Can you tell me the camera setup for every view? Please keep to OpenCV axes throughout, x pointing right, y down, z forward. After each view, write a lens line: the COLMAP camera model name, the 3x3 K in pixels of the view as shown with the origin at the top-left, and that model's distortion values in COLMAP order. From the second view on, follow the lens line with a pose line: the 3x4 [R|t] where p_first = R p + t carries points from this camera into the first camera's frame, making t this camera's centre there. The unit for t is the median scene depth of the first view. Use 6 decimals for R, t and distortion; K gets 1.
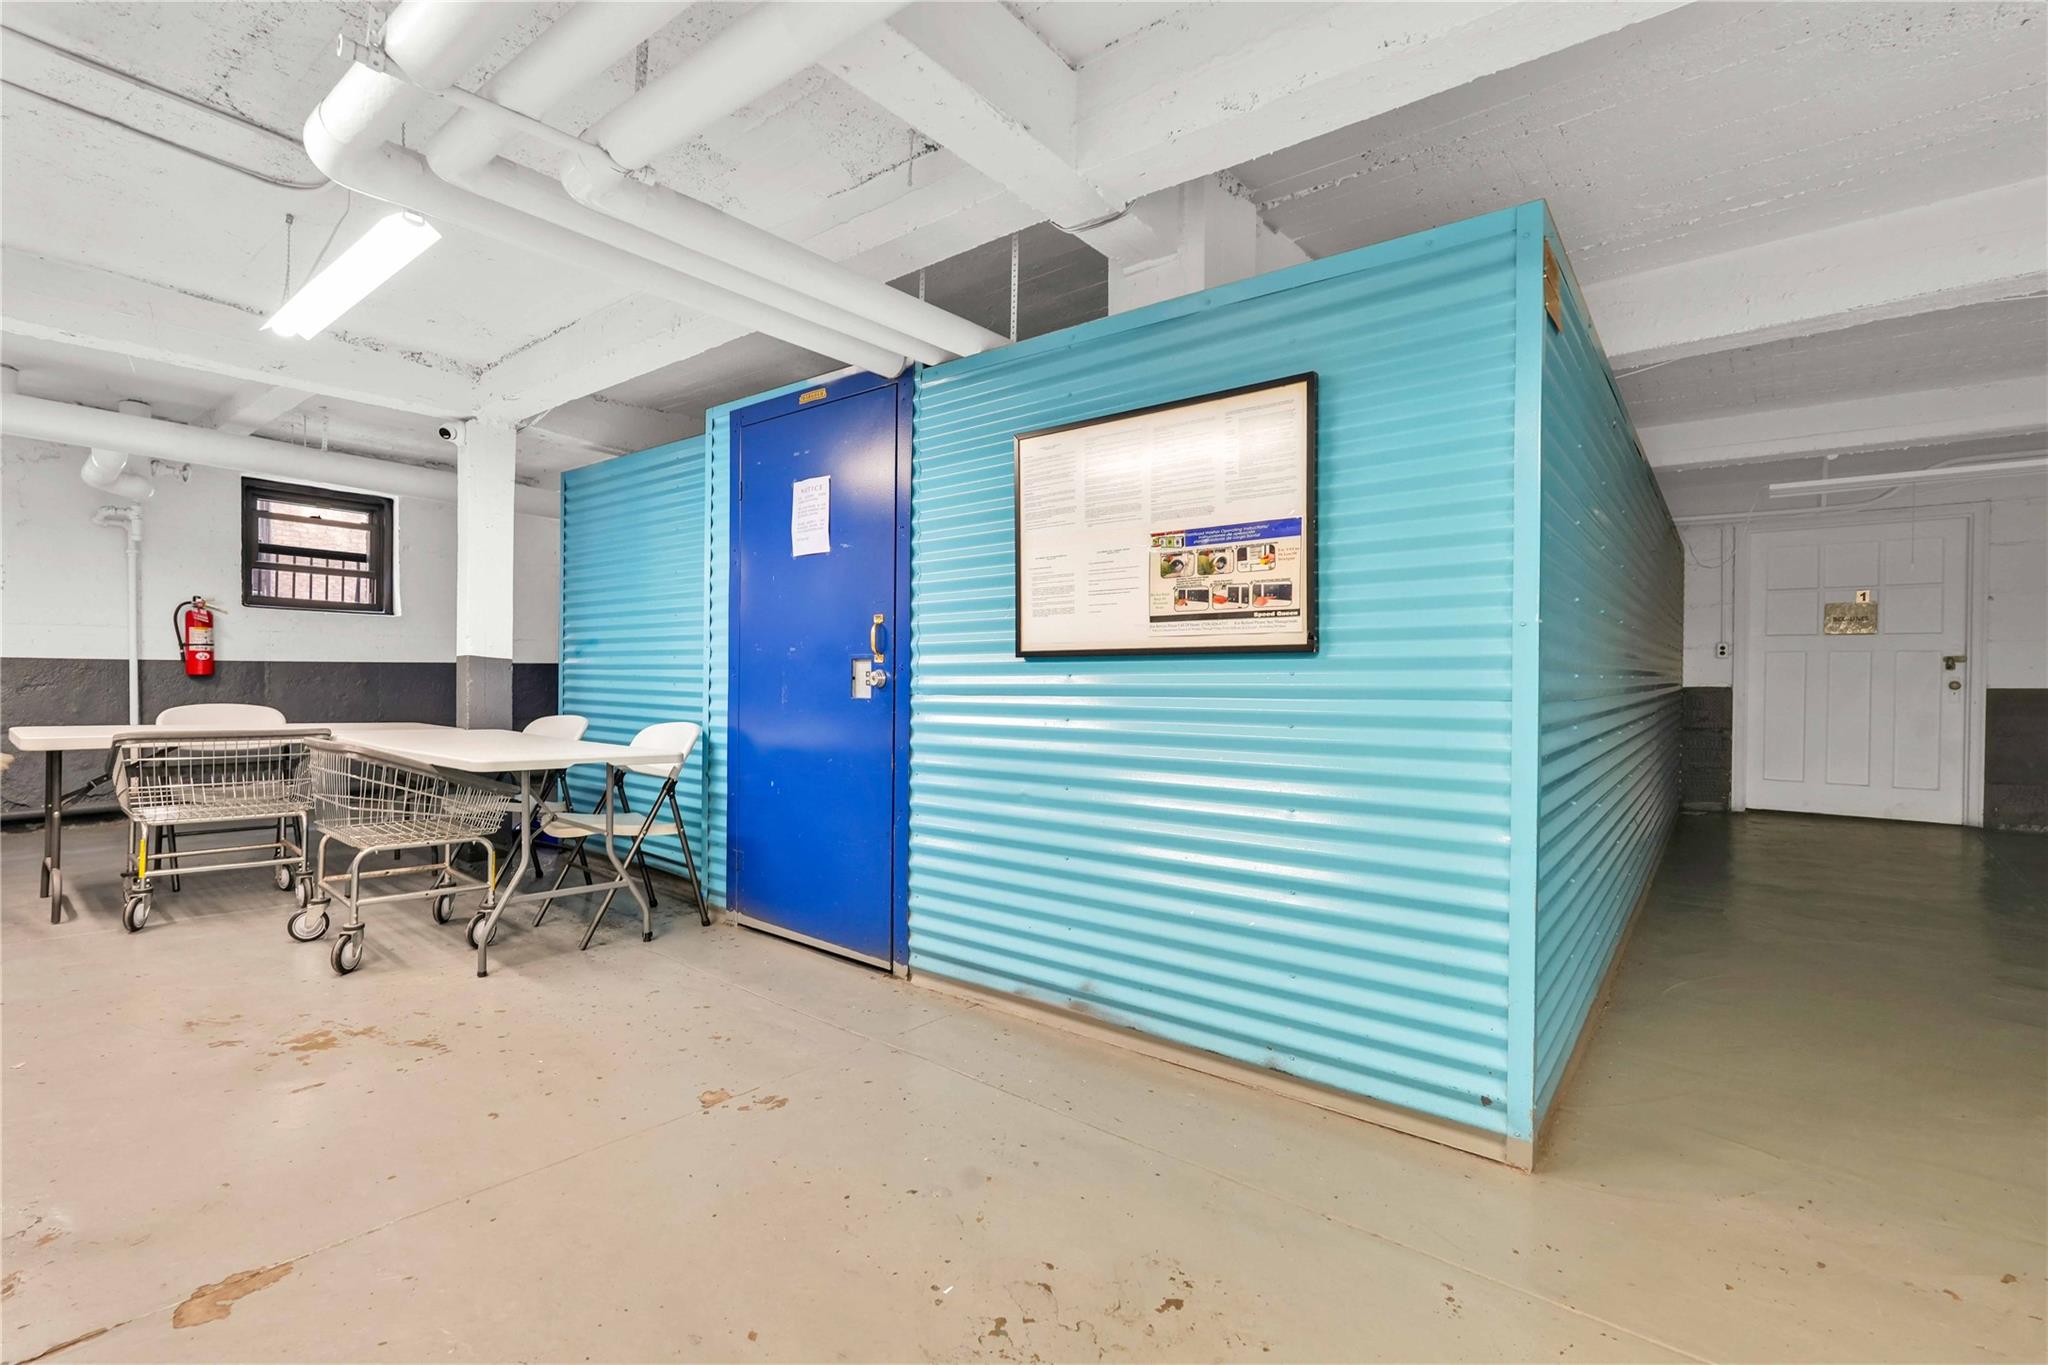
lens RADIAL K [[899.4, 0, 1020.7], [0, 899.4, 674.9], [0, 0, 1]] dist [-0.013331, 0.006493]
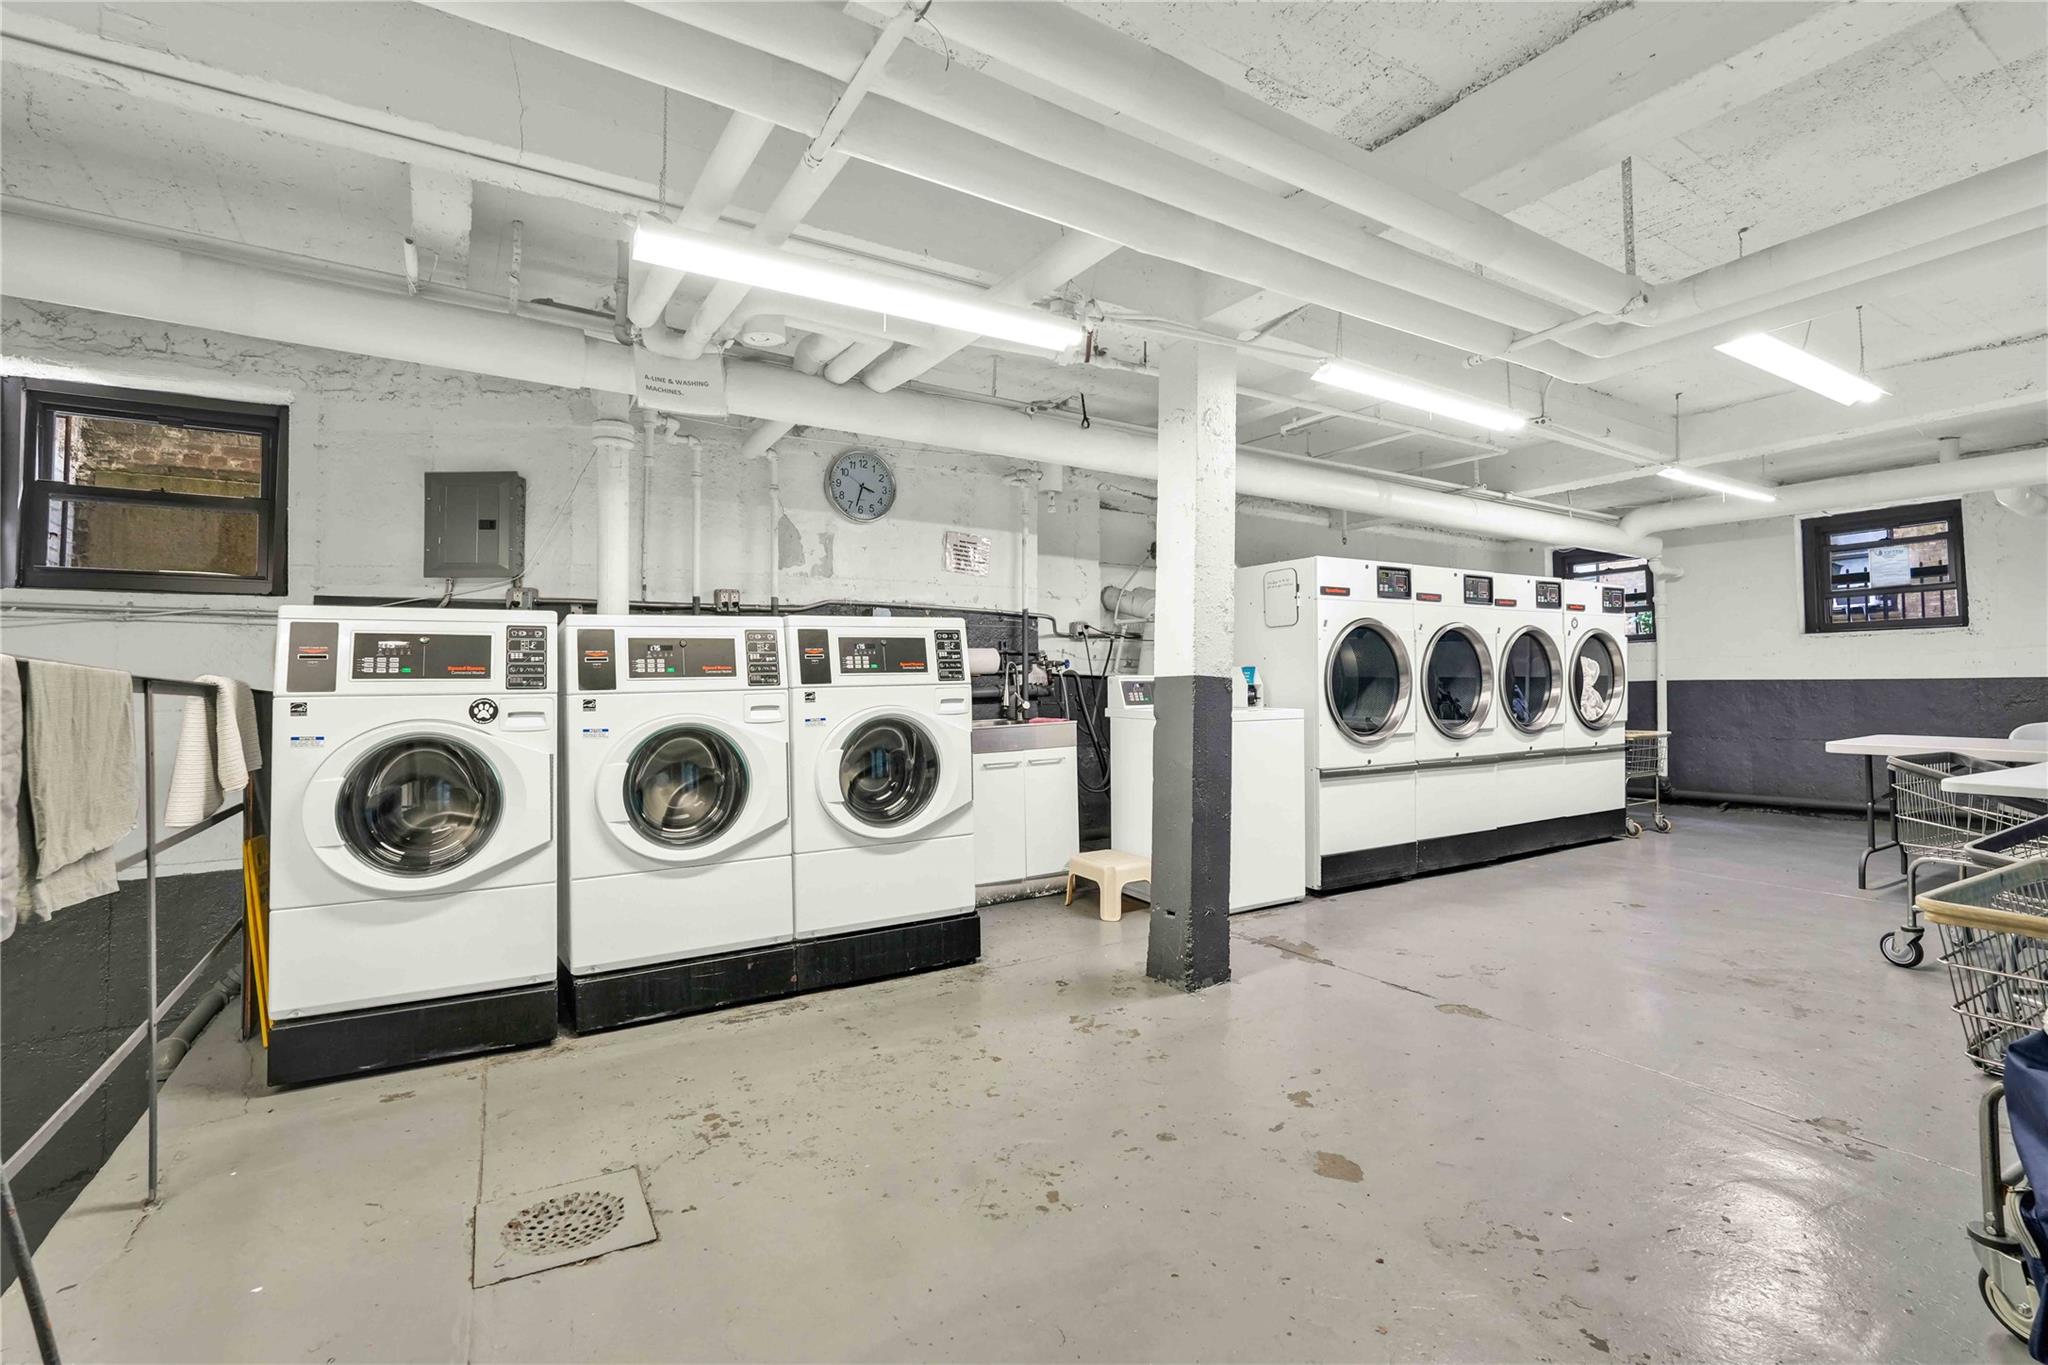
lens RADIAL K [[899.4, 0, 1020.7], [0, 899.4, 674.9], [0, 0, 1]] dist [-0.013331, 0.006493]
pose [[-0.304252, -0.021494, -0.952349, 0.583459], [-0.002188, 0.999759, -0.021865, 0.012374], [0.952589, -0.004569, -0.304225, 0.330400]]
